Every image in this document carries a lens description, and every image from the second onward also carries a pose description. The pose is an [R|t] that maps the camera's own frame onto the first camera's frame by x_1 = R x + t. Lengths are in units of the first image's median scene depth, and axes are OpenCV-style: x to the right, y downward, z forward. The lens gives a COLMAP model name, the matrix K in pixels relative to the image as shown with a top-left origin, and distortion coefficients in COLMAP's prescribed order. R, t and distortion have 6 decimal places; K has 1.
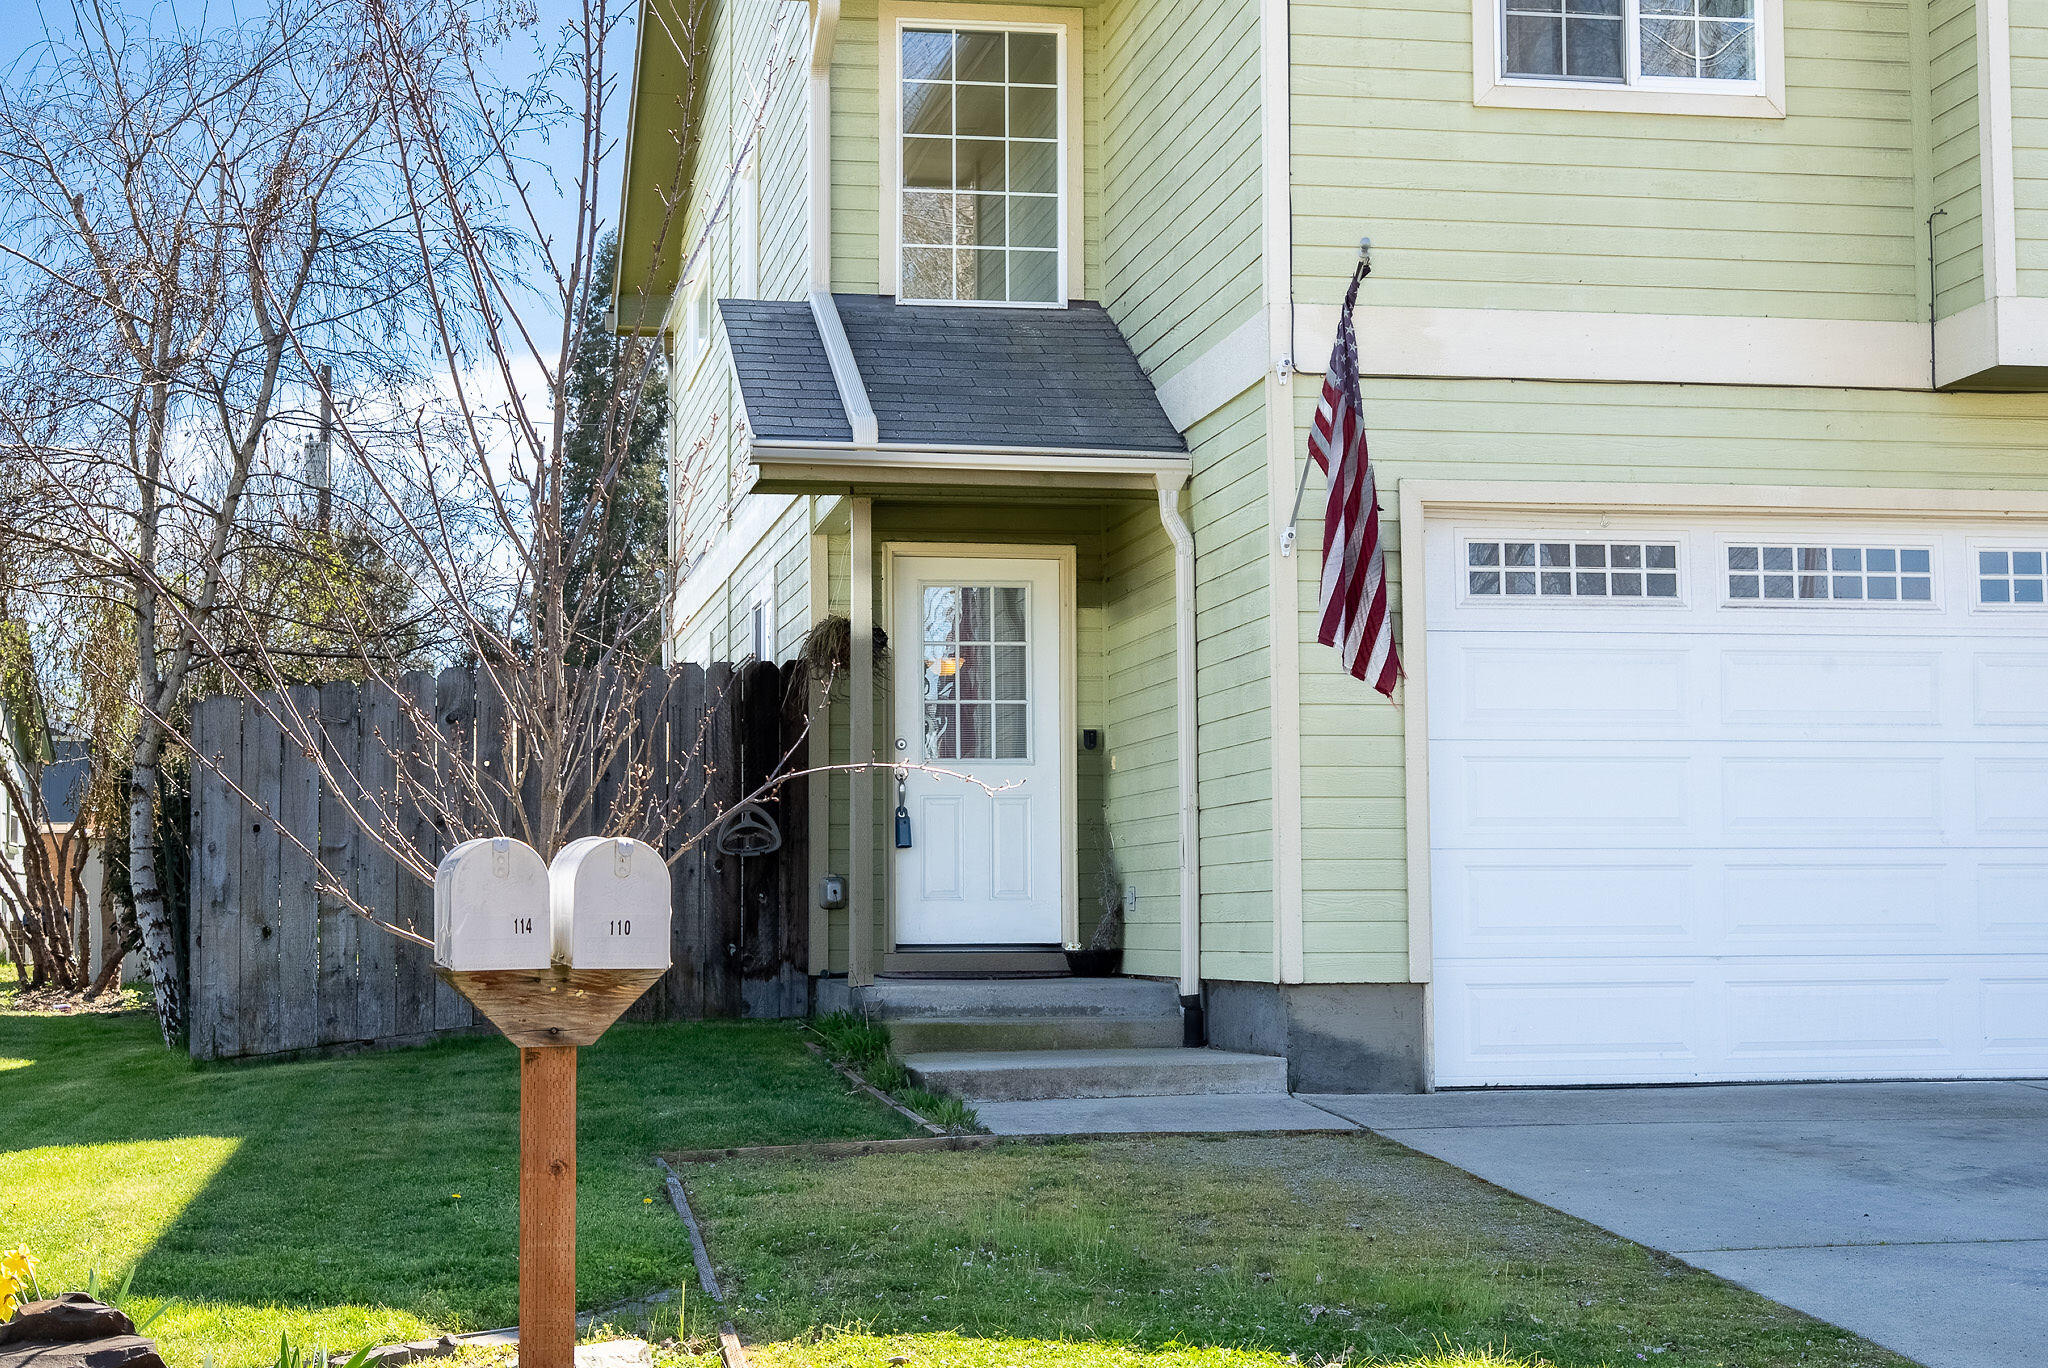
lens RADIAL K [[3270.5, 0, 1024.0], [0, 3270.5, 684.0], [0, 0, 1]] dist [0.001321, -0.028303]
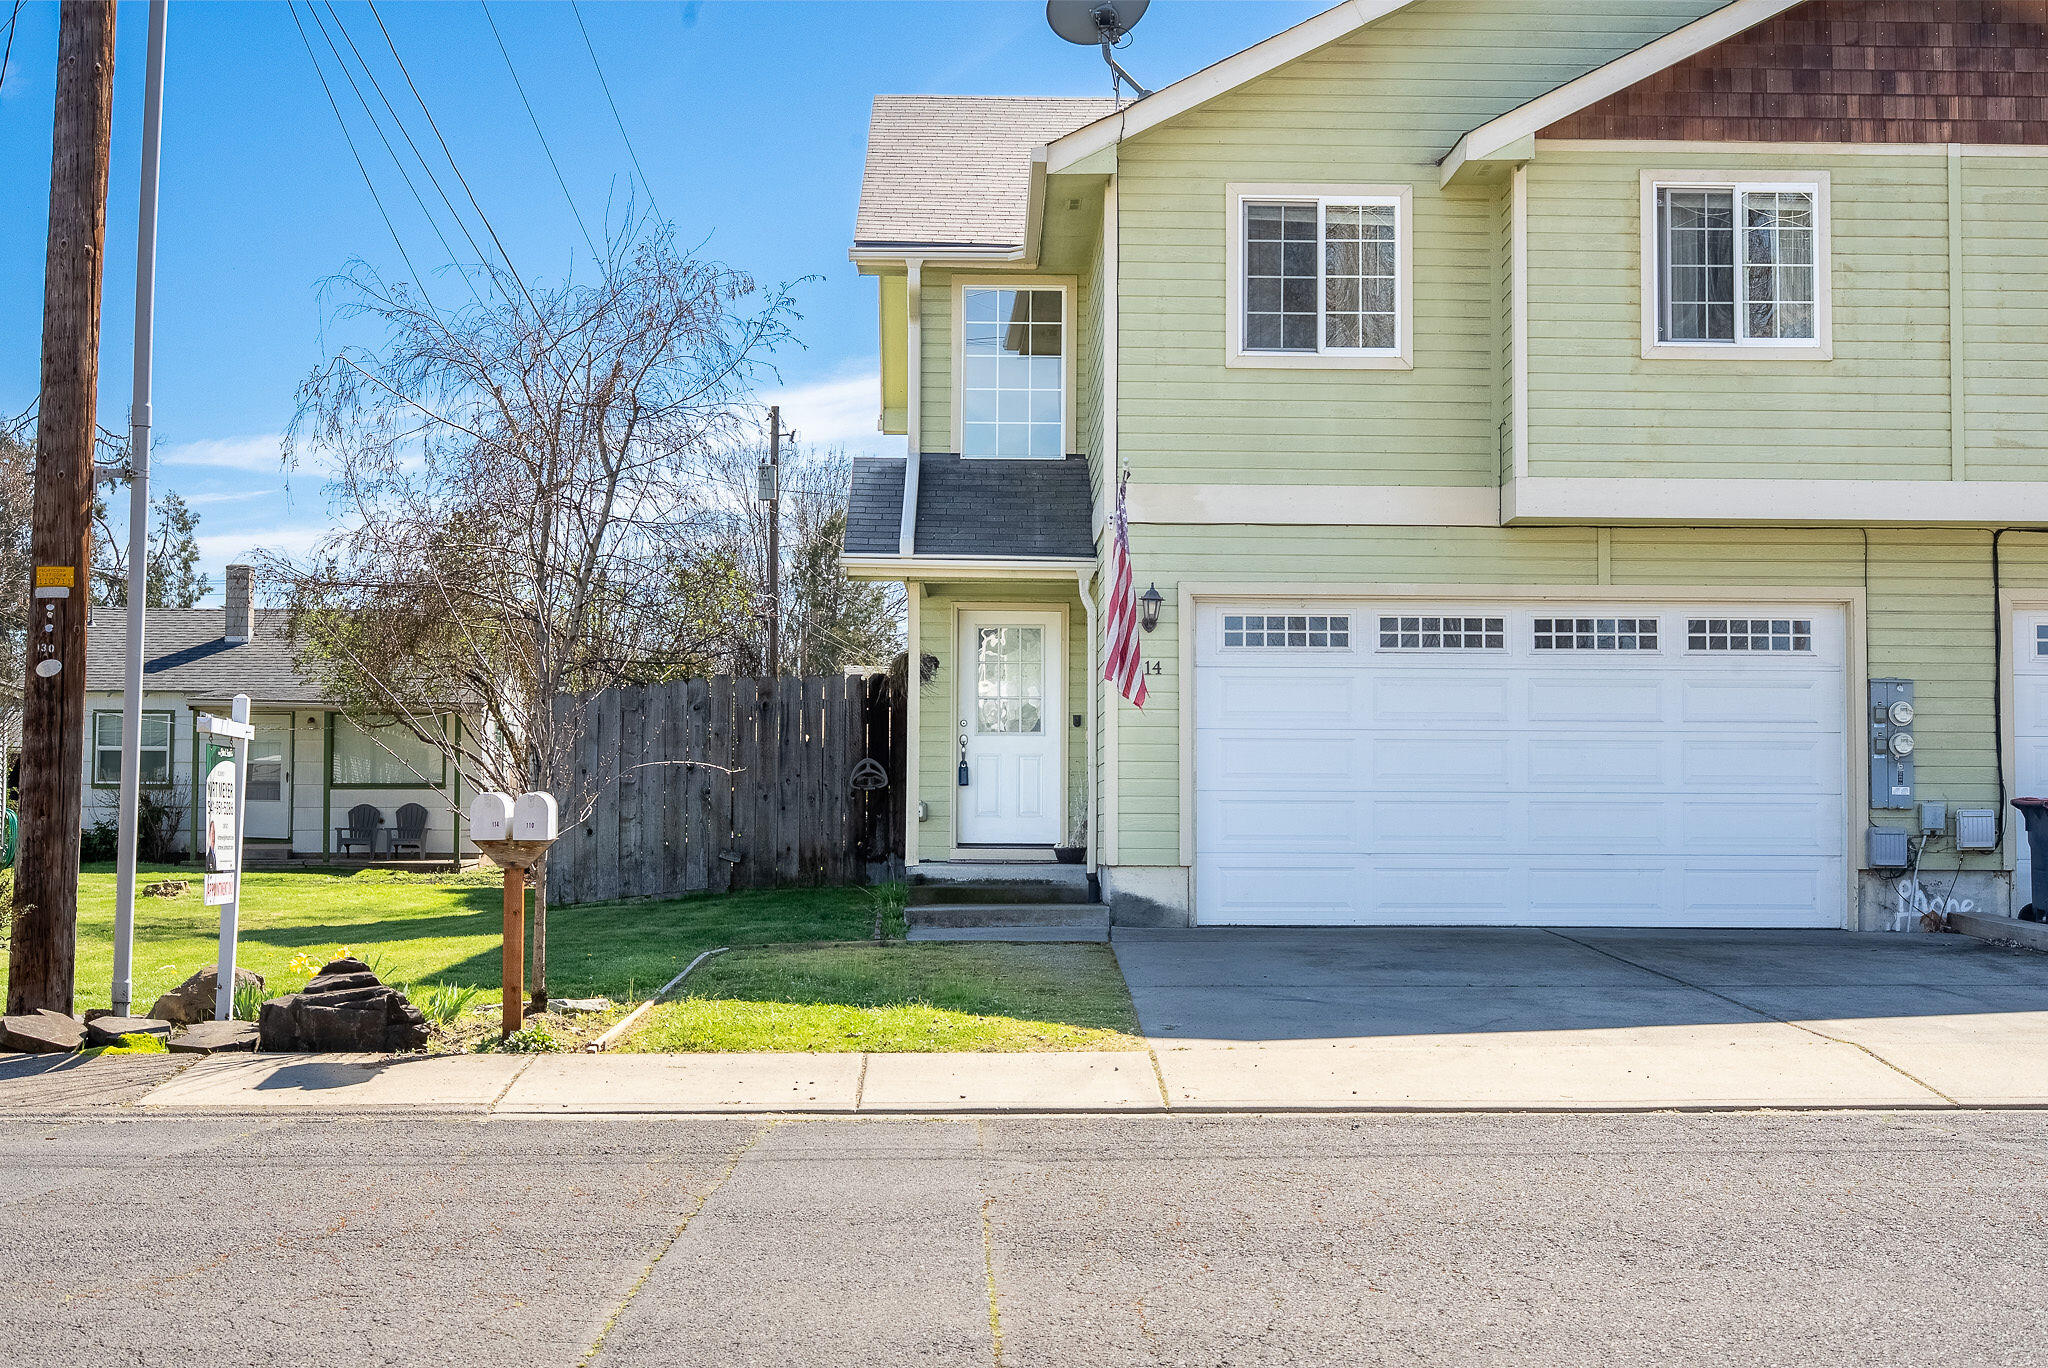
lens RADIAL K [[2825.2, 0, 1024.0], [0, 2825.2, 684.0], [0, 0, 1]] dist [0.011761, 0.020135]
pose [[0.989010, 0.002678, -0.147827, 0.249338], [0.000172, 0.999815, 0.019260, -0.035525], [0.147851, -0.019073, 0.988826, -0.506804]]
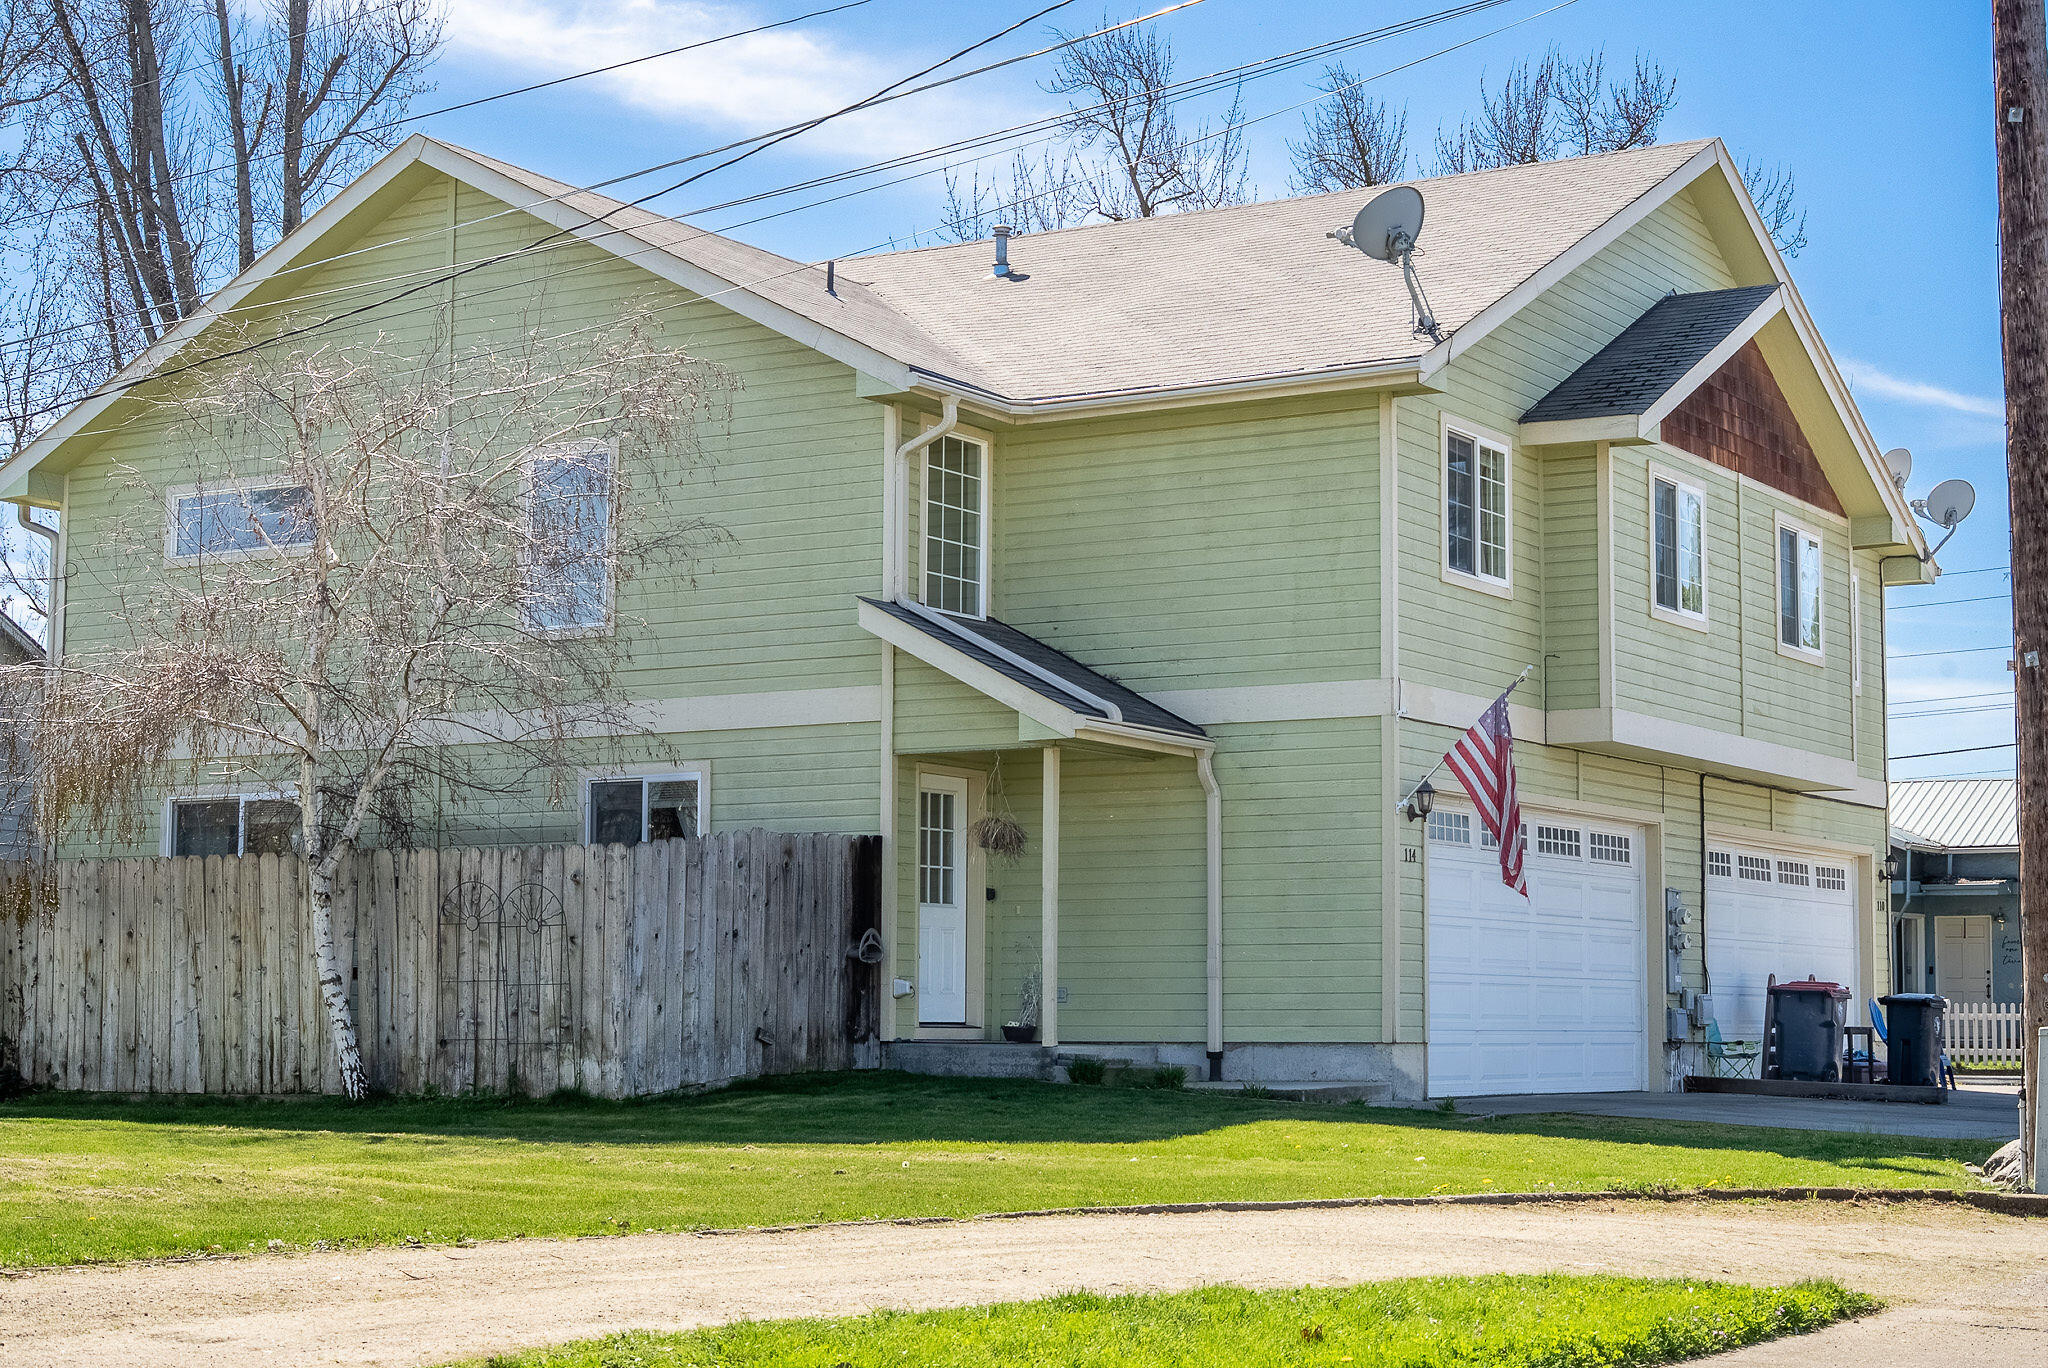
lens RADIAL K [[3270.5, 0, 1024.0], [0, 3270.5, 684.0], [0, 0, 1]] dist [0.001321, -0.028303]
pose [[0.672672, 0.086824, 0.734829, -1.390601], [-0.060811, 0.996219, -0.062041, 0.015592], [-0.737437, -0.002952, 0.675409, -0.103076]]
